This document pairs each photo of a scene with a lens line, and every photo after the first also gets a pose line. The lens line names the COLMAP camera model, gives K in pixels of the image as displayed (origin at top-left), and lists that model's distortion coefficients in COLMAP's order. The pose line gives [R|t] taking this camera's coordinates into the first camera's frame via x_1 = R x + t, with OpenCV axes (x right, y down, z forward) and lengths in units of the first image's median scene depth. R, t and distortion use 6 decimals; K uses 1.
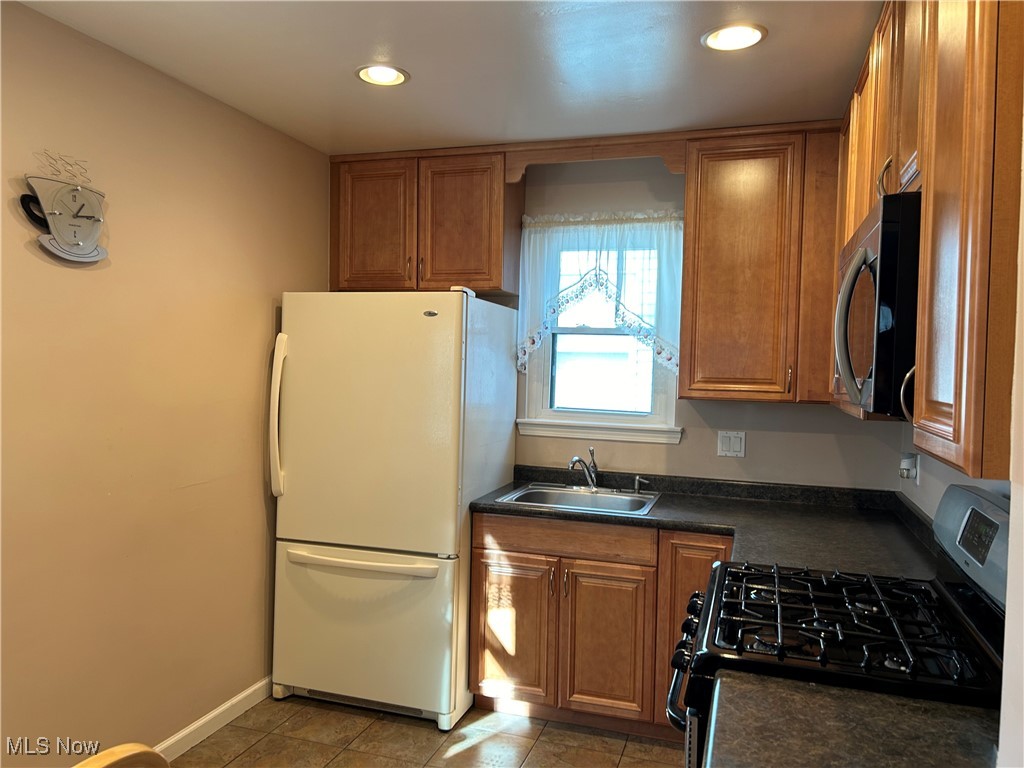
lens RADIAL K [[768.4, 0, 500.8], [0, 768.4, 390.2], [0, 0, 1]] dist [0.052799, -0.059808]
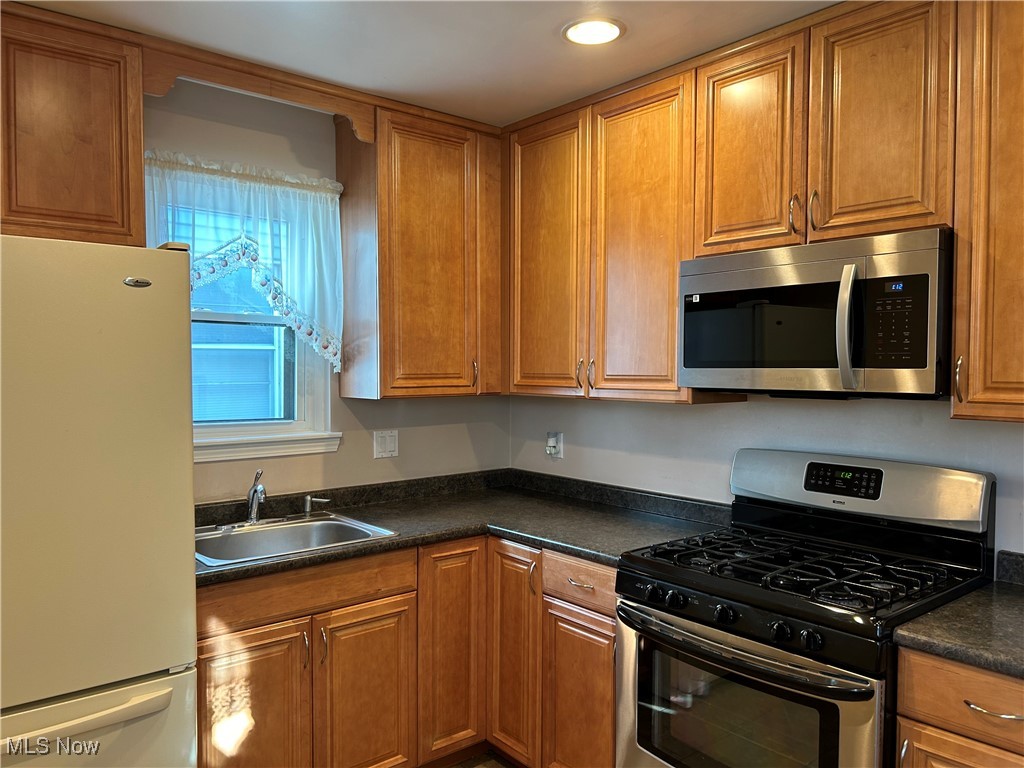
lens RADIAL K [[768.4, 0, 512.6], [0, 768.4, 388.8], [0, 0, 1]] dist [0.052799, -0.059808]
pose [[0.516917, -0.048478, 0.854662, -0.465962], [0.040169, 0.998669, 0.032352, -0.024103], [-0.855093, 0.017608, 0.518176, 0.428786]]
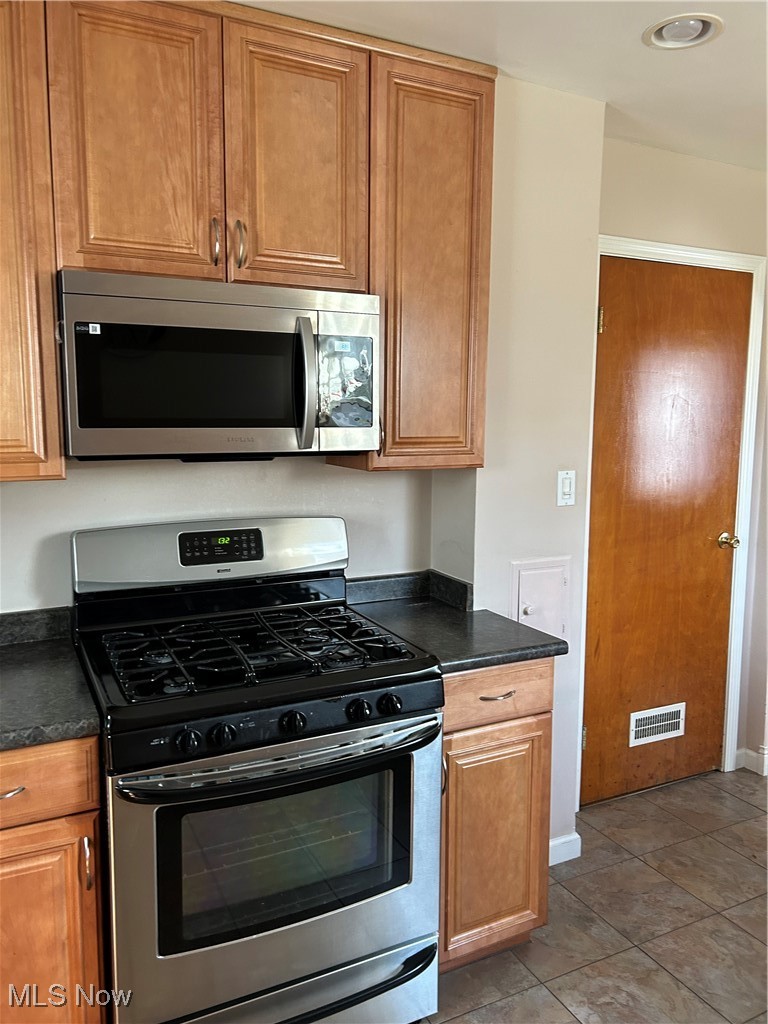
lens RADIAL K [[768.4, 0, 387.7], [0, 768.4, 501.6], [0, 0, 1]] dist [0.052799, -0.059808]
pose [[-0.707906, -0.106691, 0.698202, -0.249917], [0.004990, 0.987745, 0.155996, -0.045872], [-0.706289, 0.113914, -0.698698, 0.918245]]
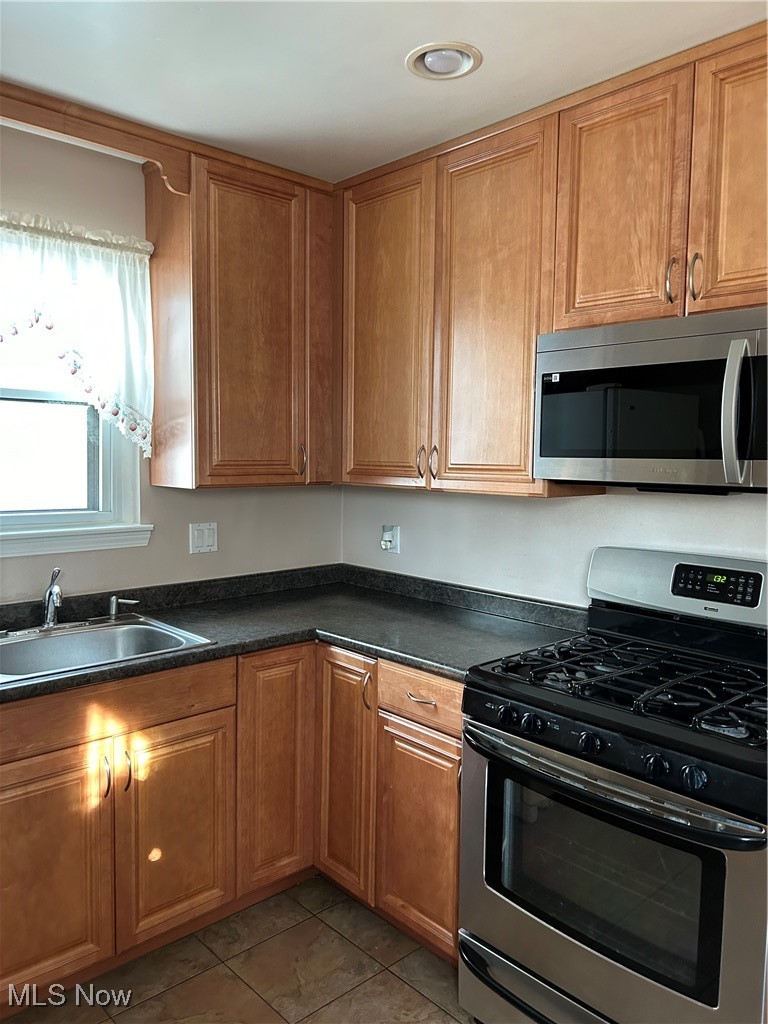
lens RADIAL K [[768.4, 0, 375.1], [0, 768.4, 499.5], [0, 0, 1]] dist [0.052799, -0.059808]
pose [[0.480057, -0.074402, 0.874077, -0.384858], [0.030900, 0.997213, 0.067913, -0.026370], [-0.876693, -0.005593, 0.481018, 0.481887]]
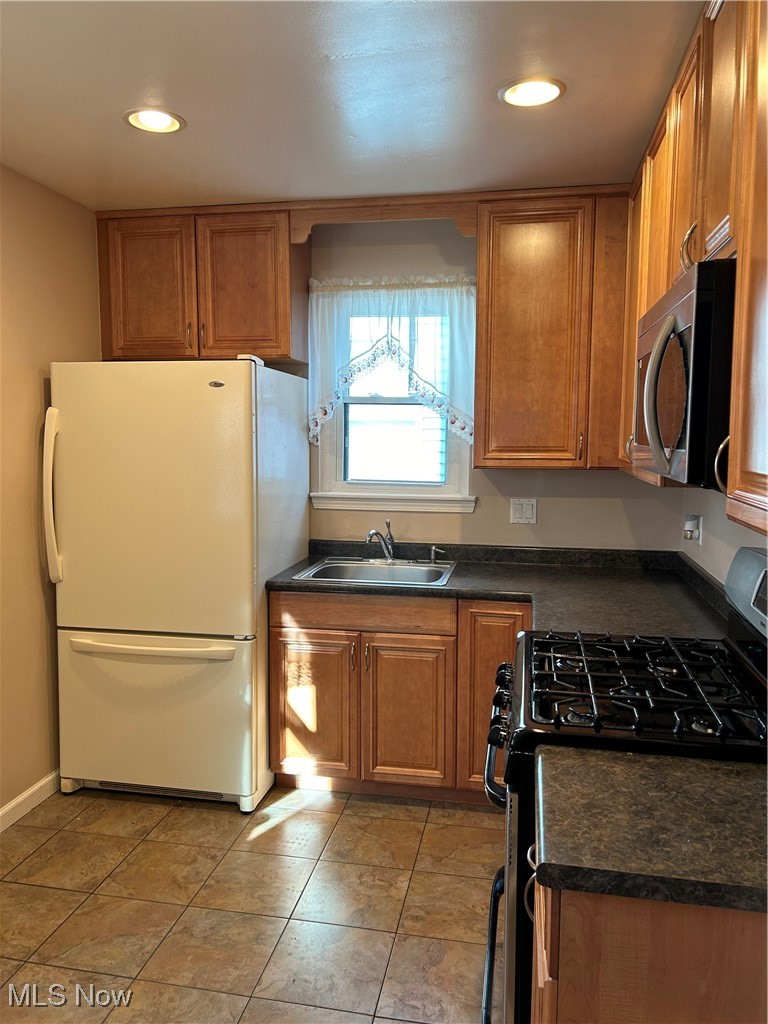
lens RADIAL K [[768.4, 0, 381.7], [0, 768.4, 505.7], [0, 0, 1]] dist [0.052799, -0.059808]
pose [[0.991124, -0.030955, 0.129285, -0.018054], [0.022751, 0.997661, 0.064458, -0.007510], [-0.130978, -0.060945, 0.989510, 0.030036]]
